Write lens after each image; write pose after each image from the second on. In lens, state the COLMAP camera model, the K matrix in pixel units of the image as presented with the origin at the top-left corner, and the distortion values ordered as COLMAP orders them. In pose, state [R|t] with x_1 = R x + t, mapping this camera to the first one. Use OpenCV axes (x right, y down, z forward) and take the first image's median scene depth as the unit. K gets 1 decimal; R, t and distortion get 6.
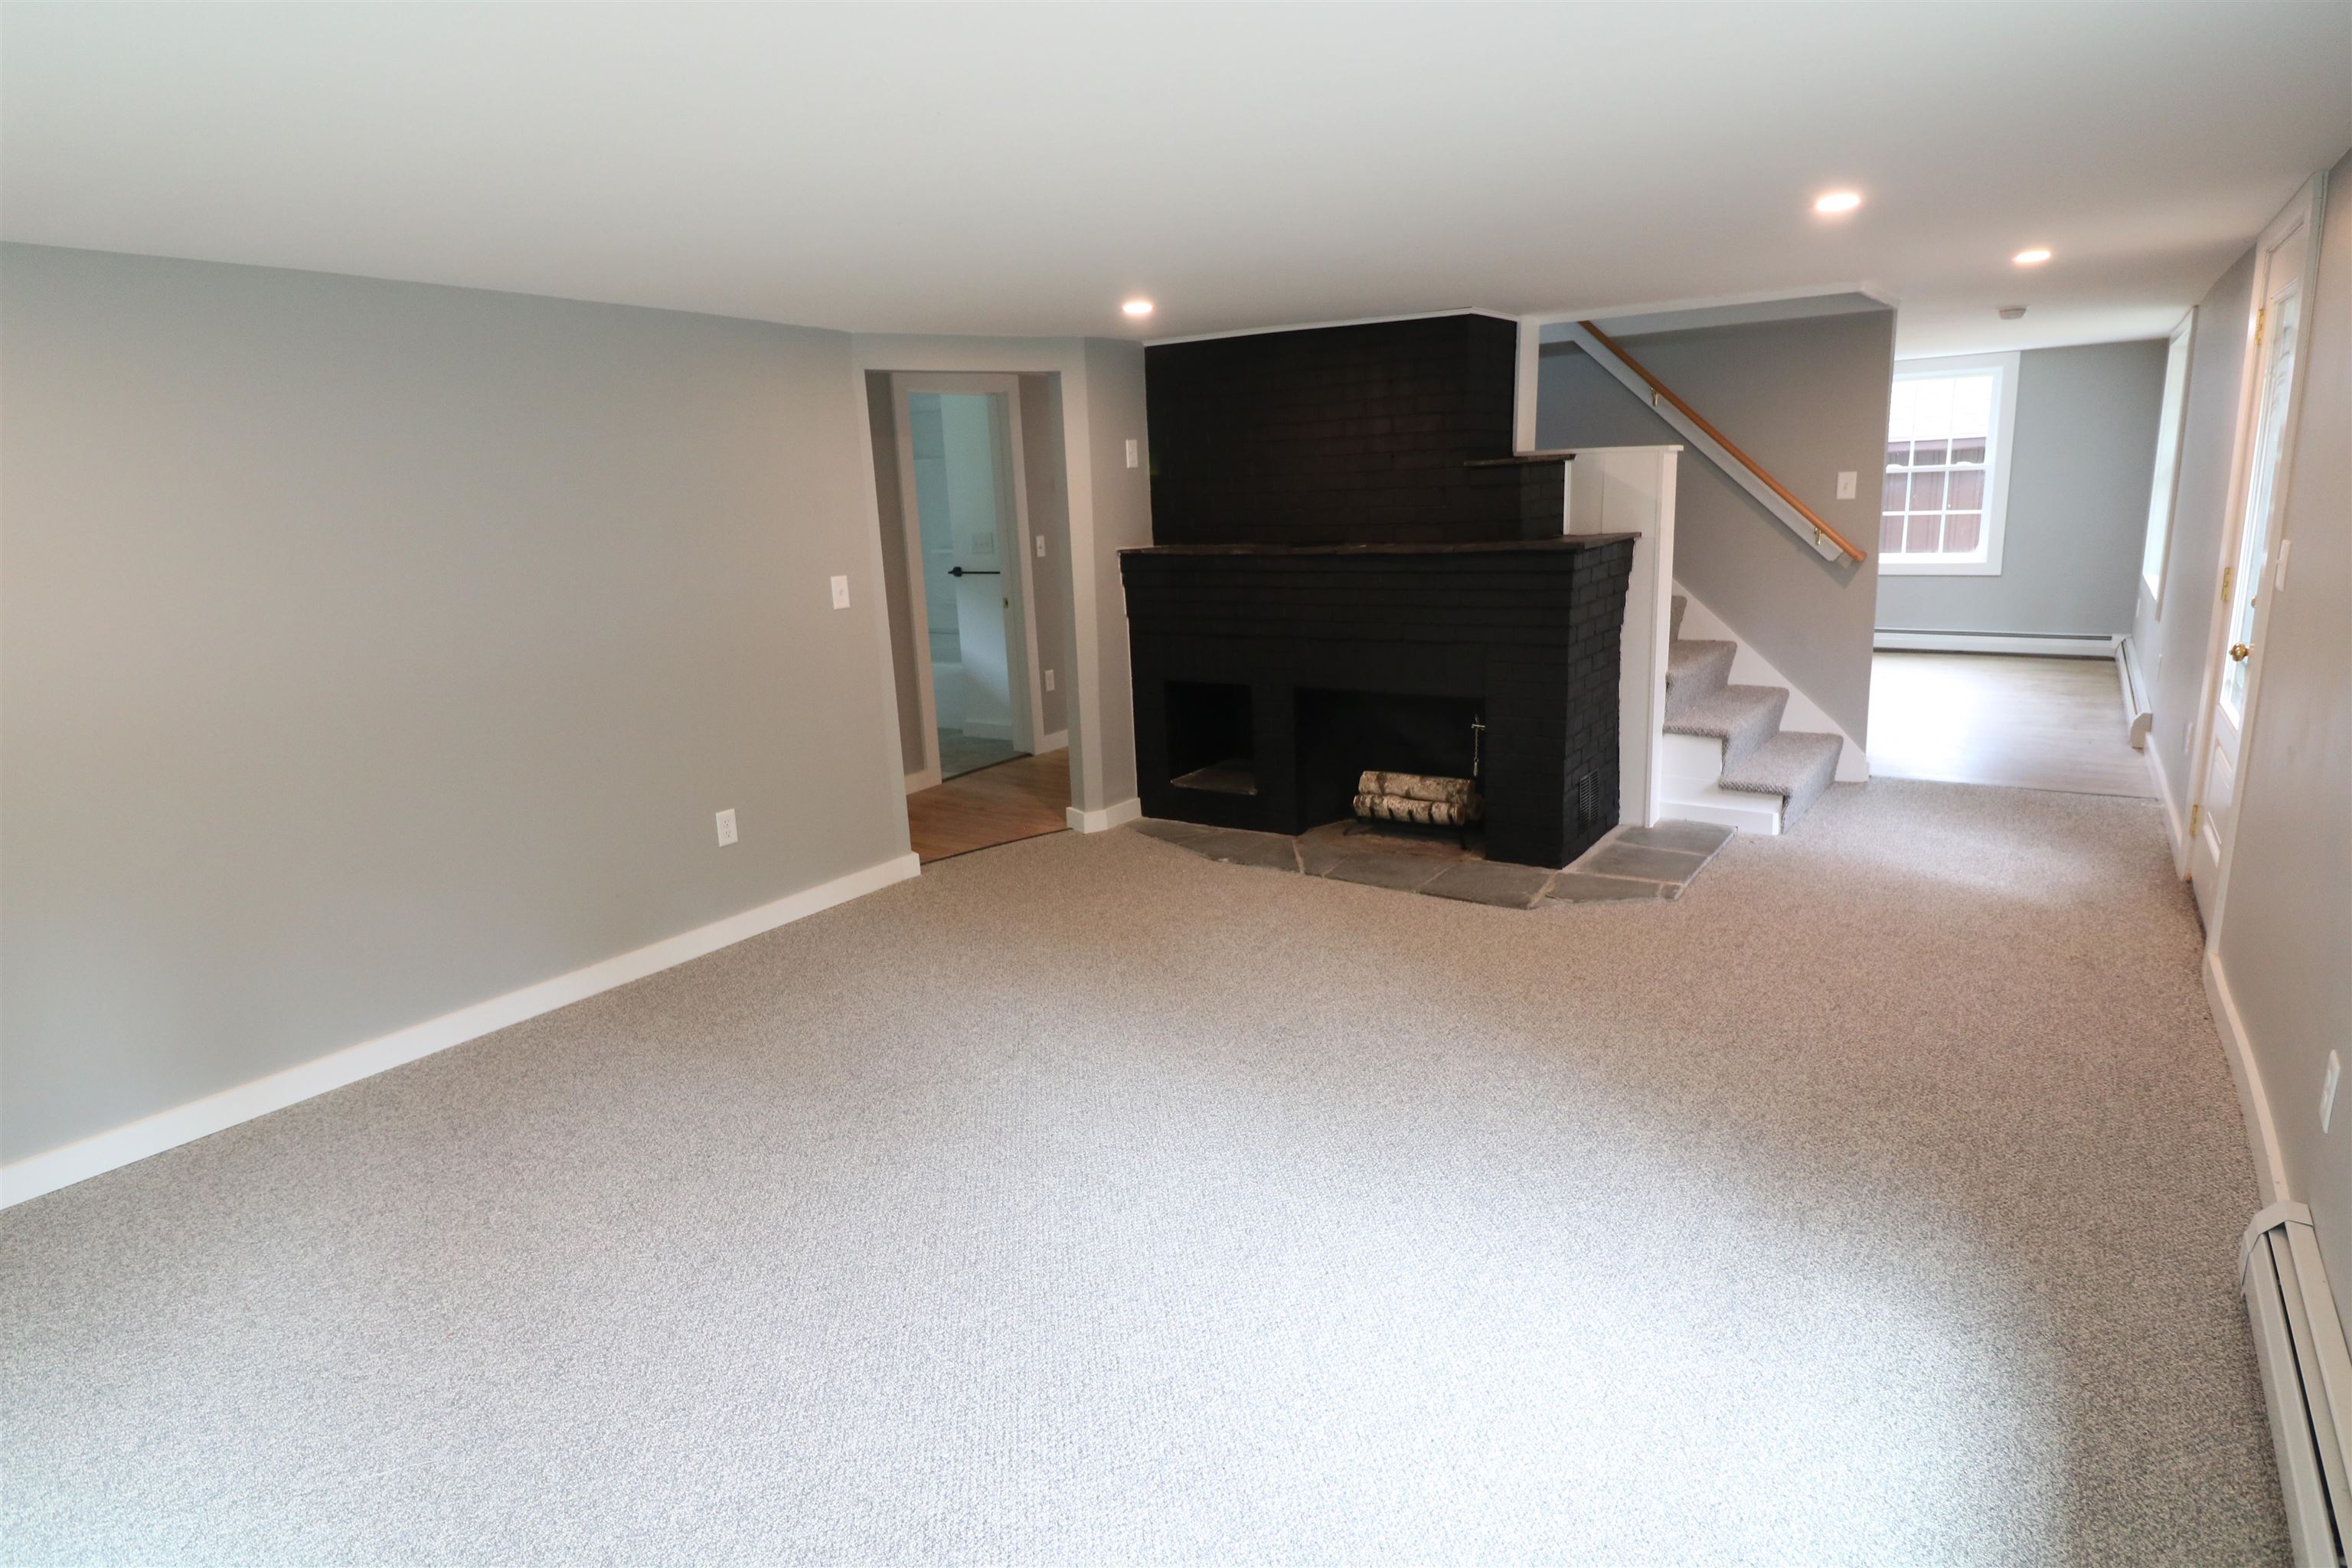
lens RADIAL K [[1260.5, 0, 1160.7], [0, 1260.5, 778.4], [0, 0, 1]] dist [0.003414, -0.000113]
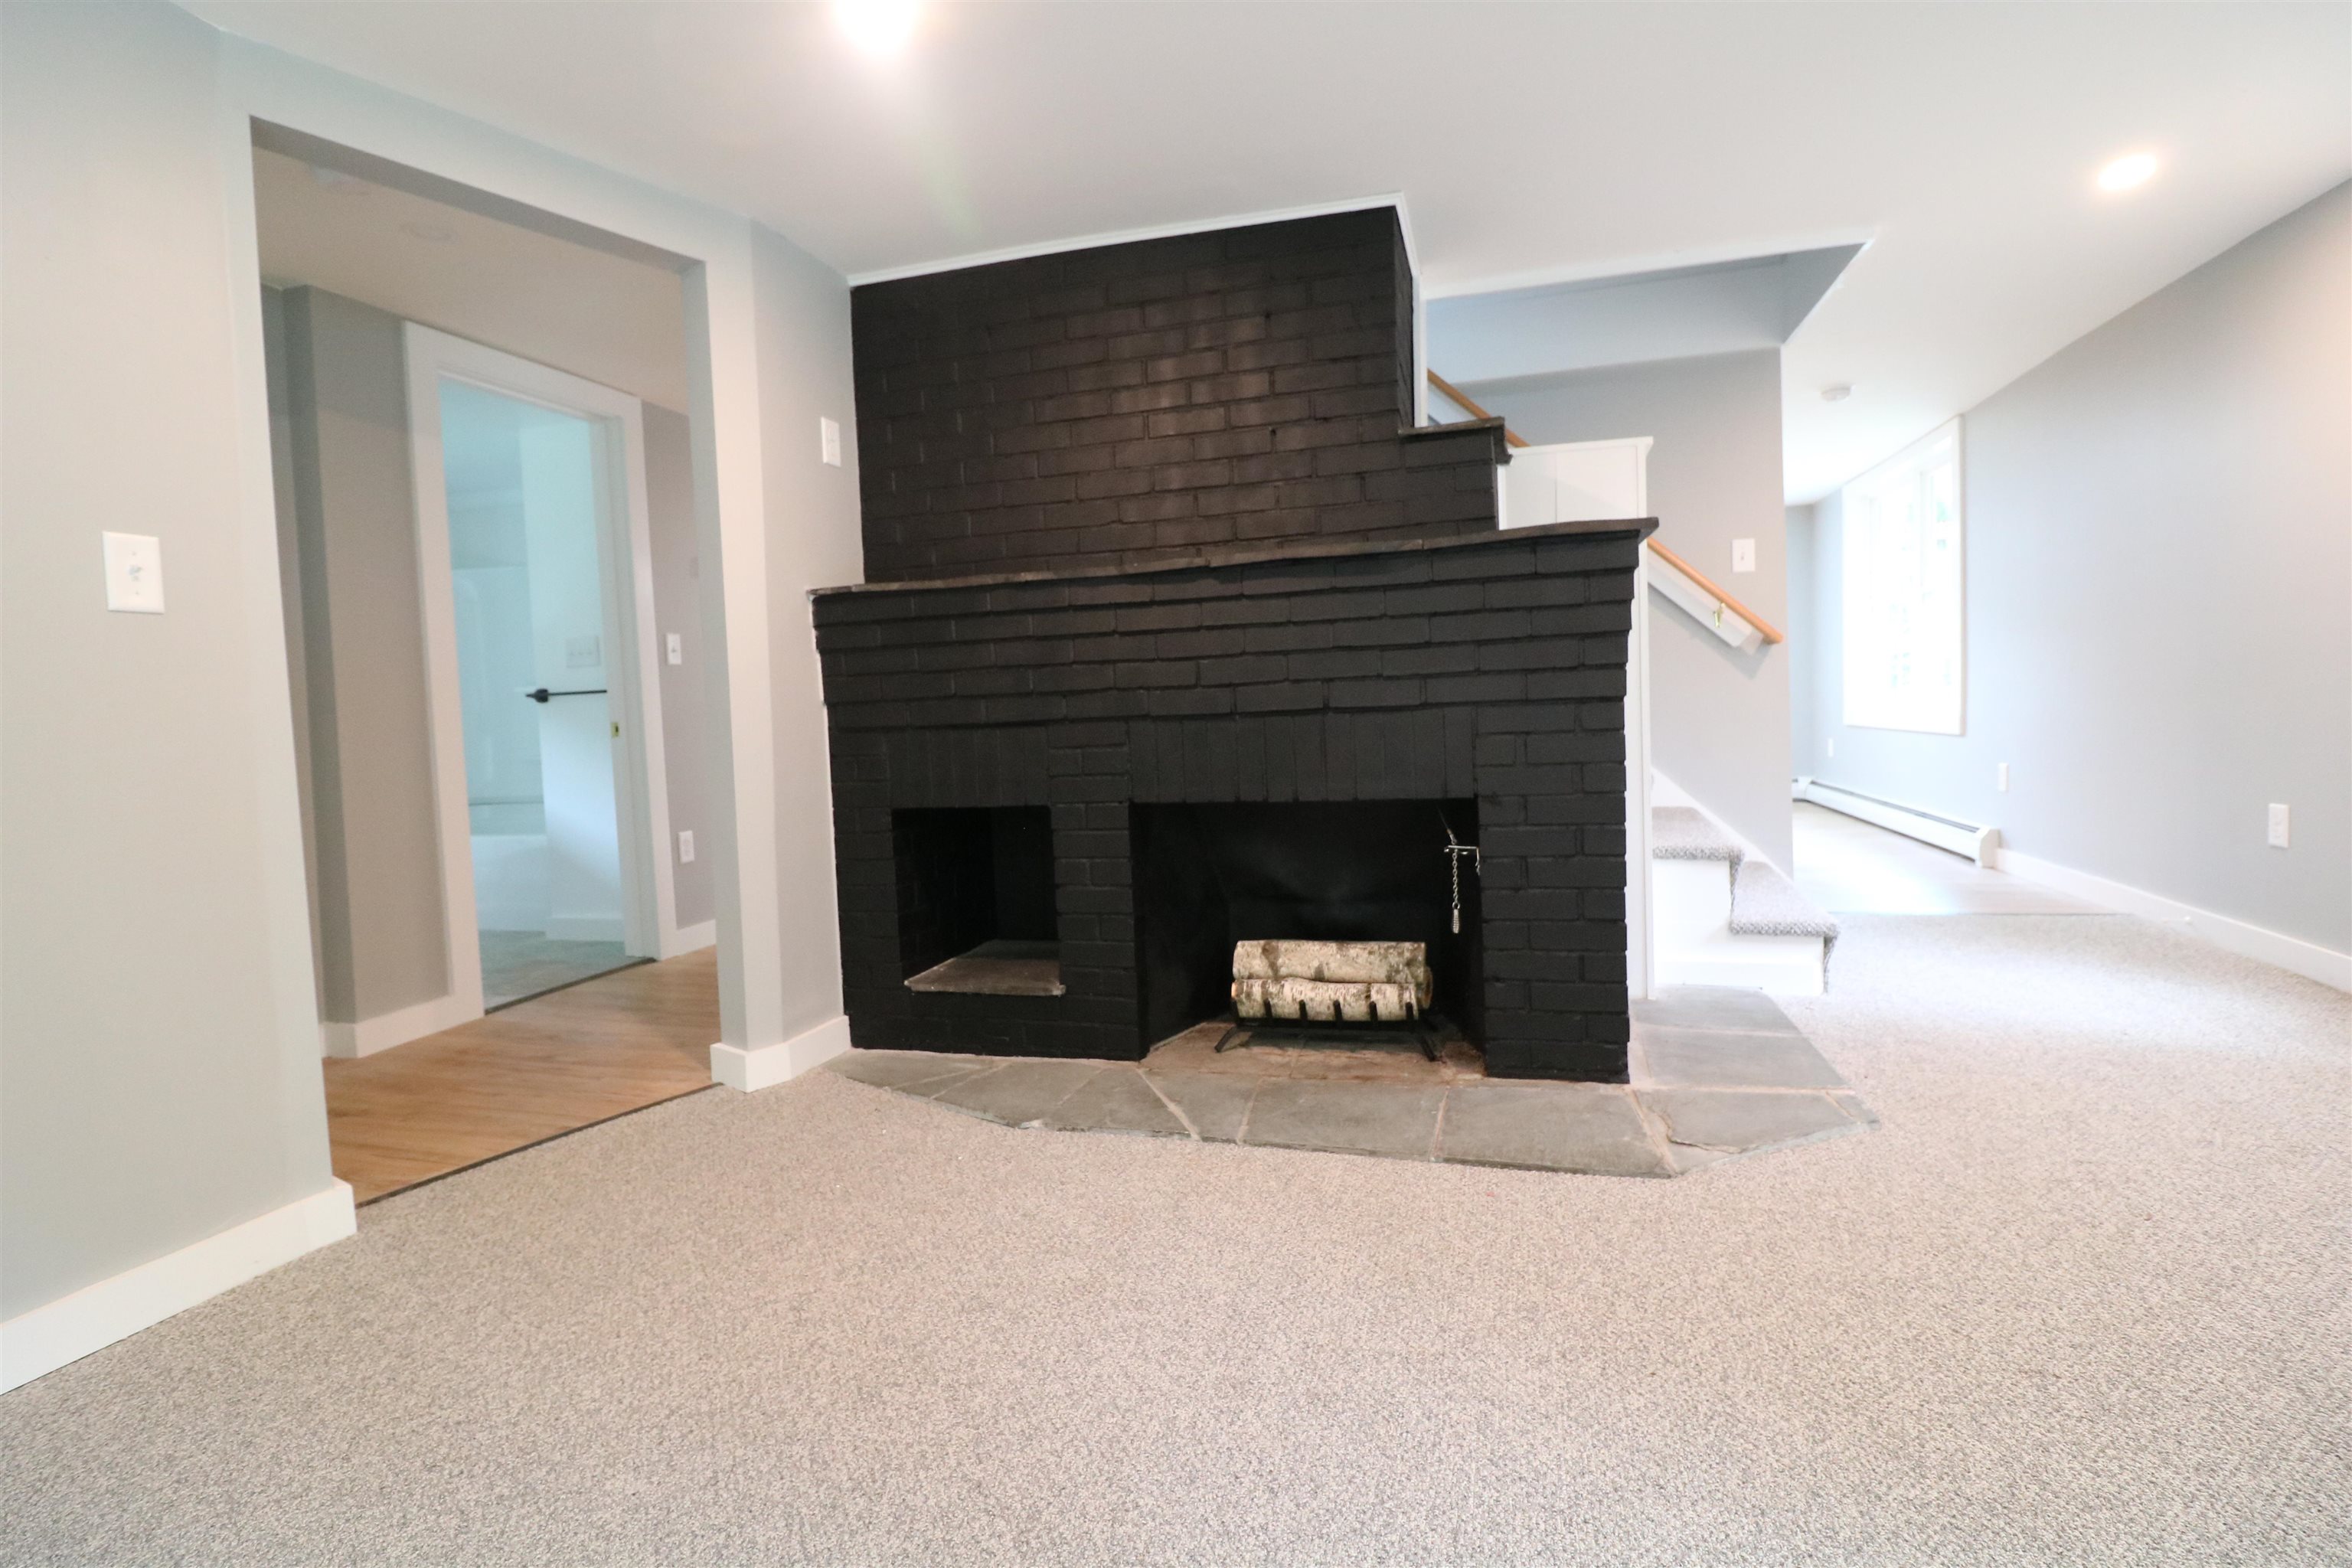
lens RADIAL K [[1090.5, 0, 1174.6], [0, 1090.5, 762.6], [0, 0, 1]] dist [-0.004407, -0.009824]
pose [[0.947621, -0.008445, 0.319287, -0.037102], [0.070131, 0.980757, -0.182203, 0.003422], [-0.311604, 0.195051, 0.929977, 0.518052]]
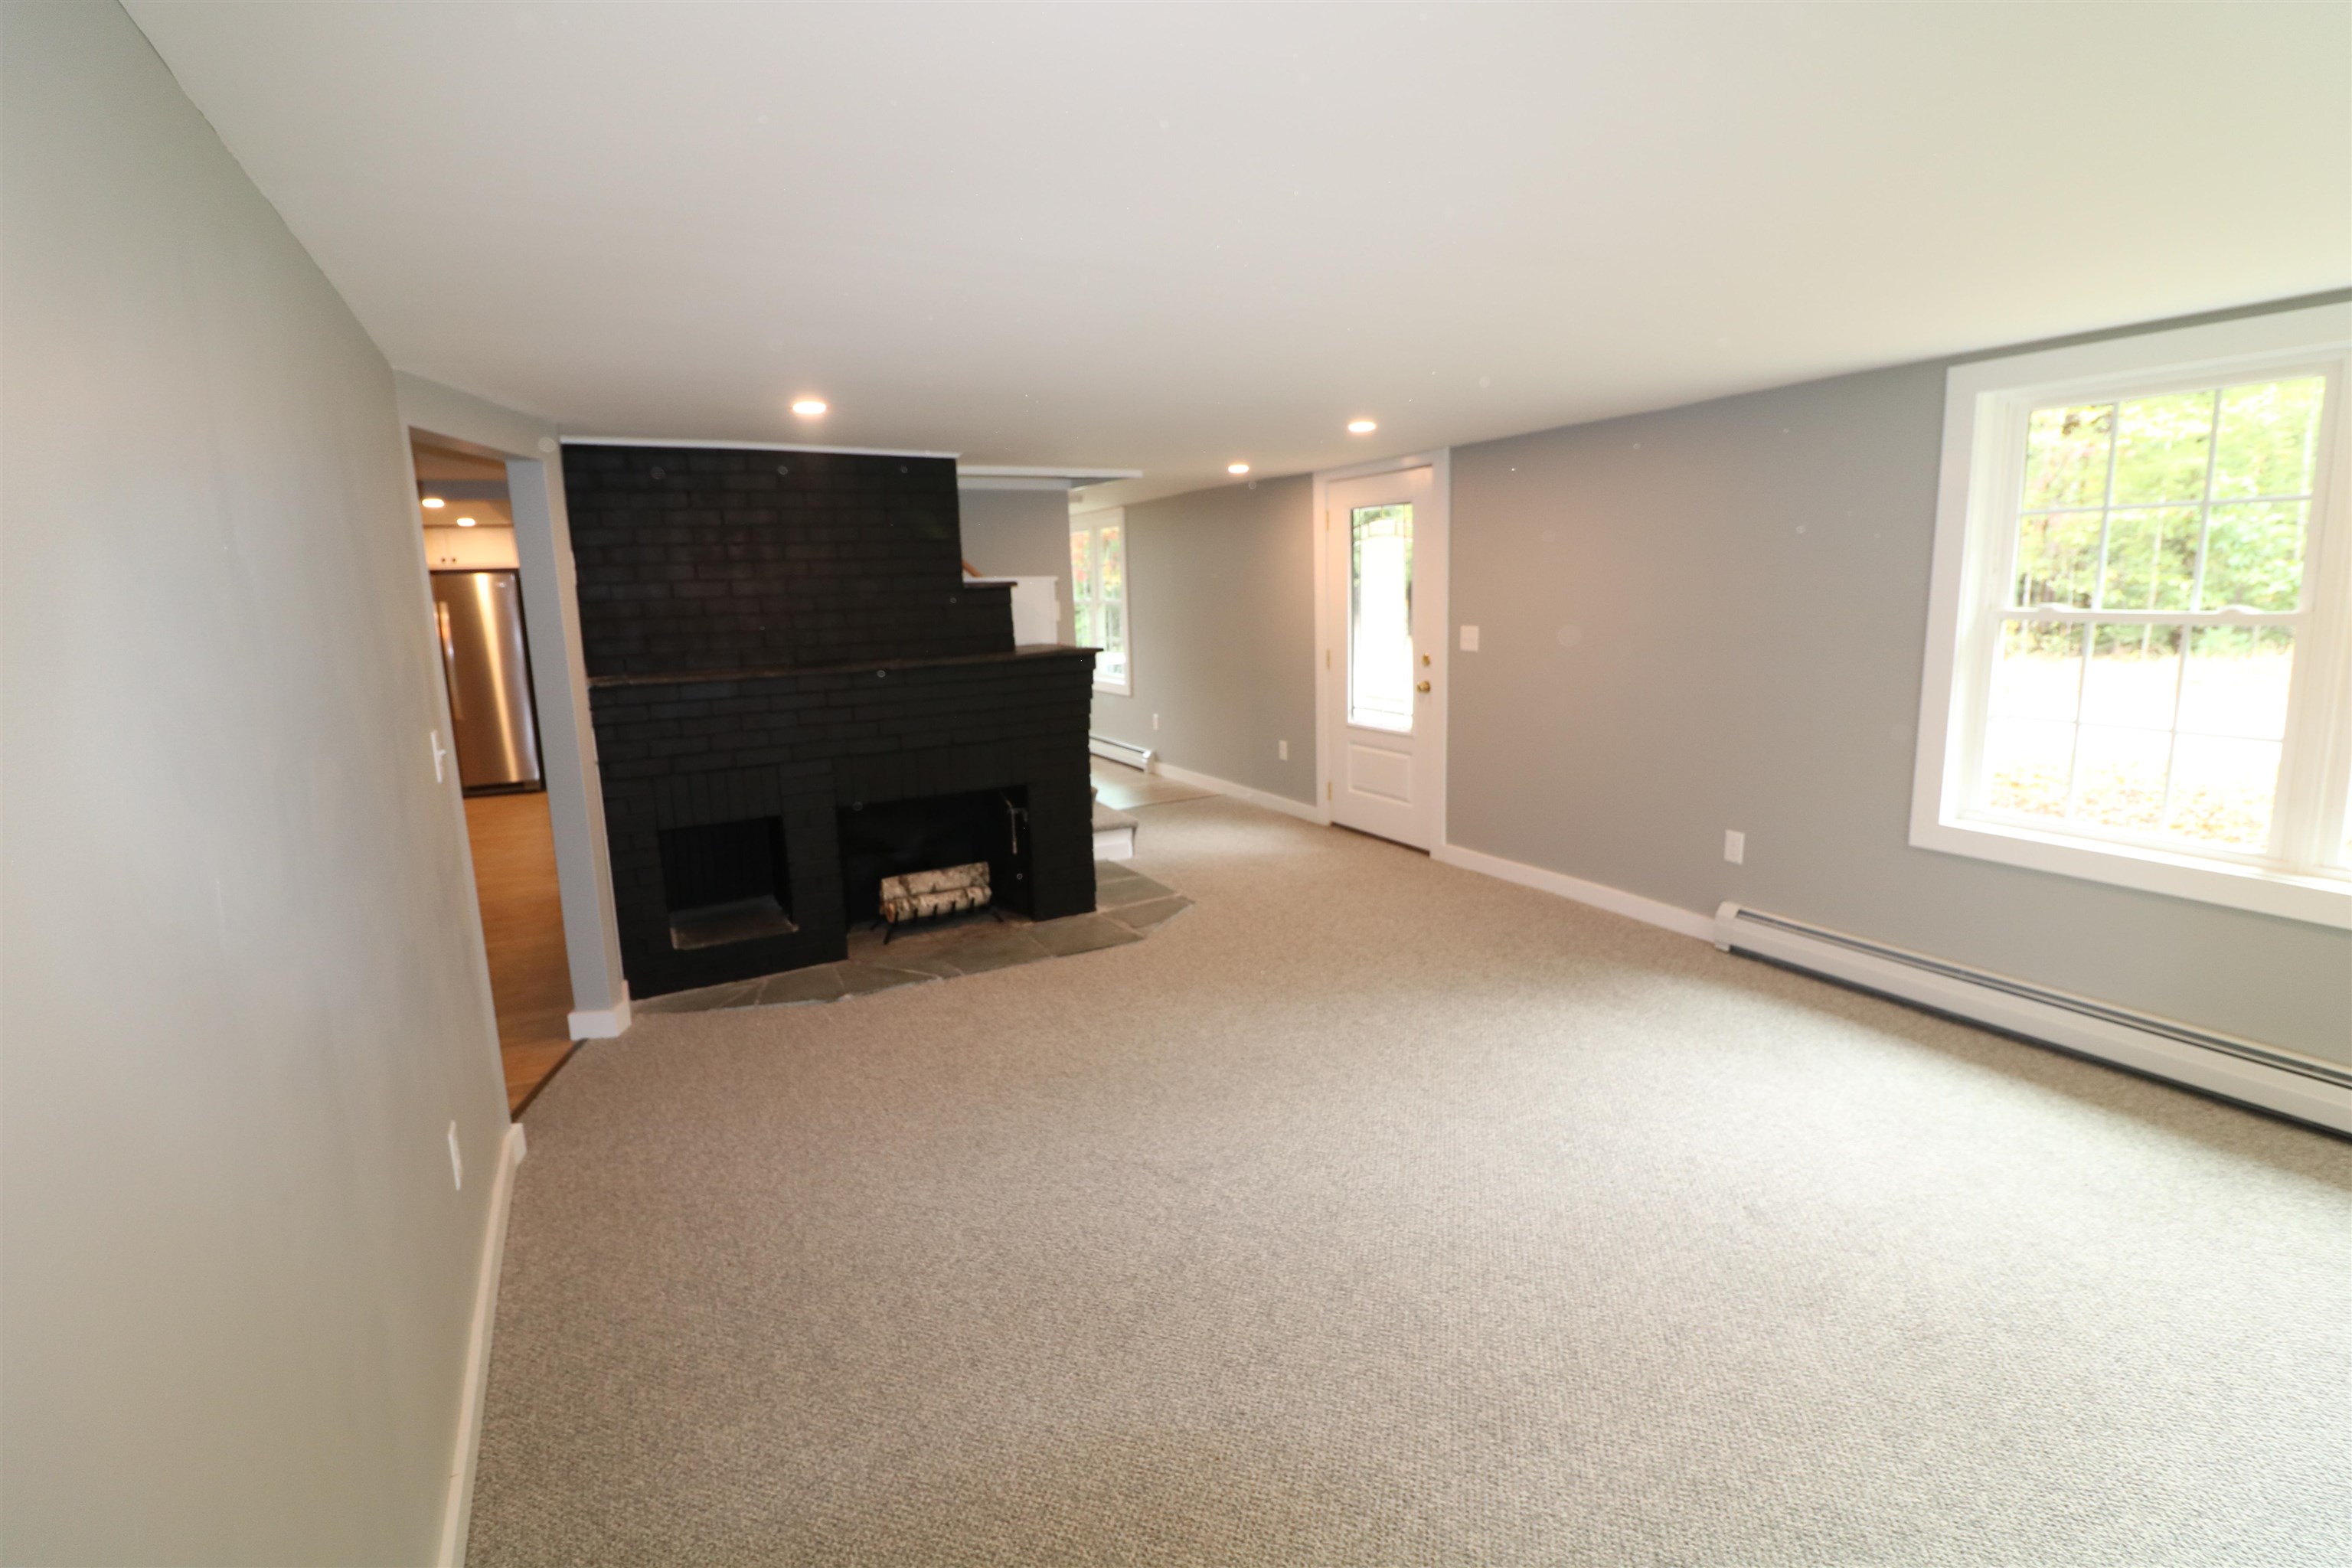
lens RADIAL K [[1090.5, 0, 1180.9], [0, 1090.5, 779.2], [0, 0, 1]] dist [-0.004407, -0.009824]
pose [[0.453144, -0.129733, 0.881946, -0.520038], [0.216771, 0.975693, 0.032147, -0.063823], [-0.864680, 0.176613, 0.470252, 0.367564]]
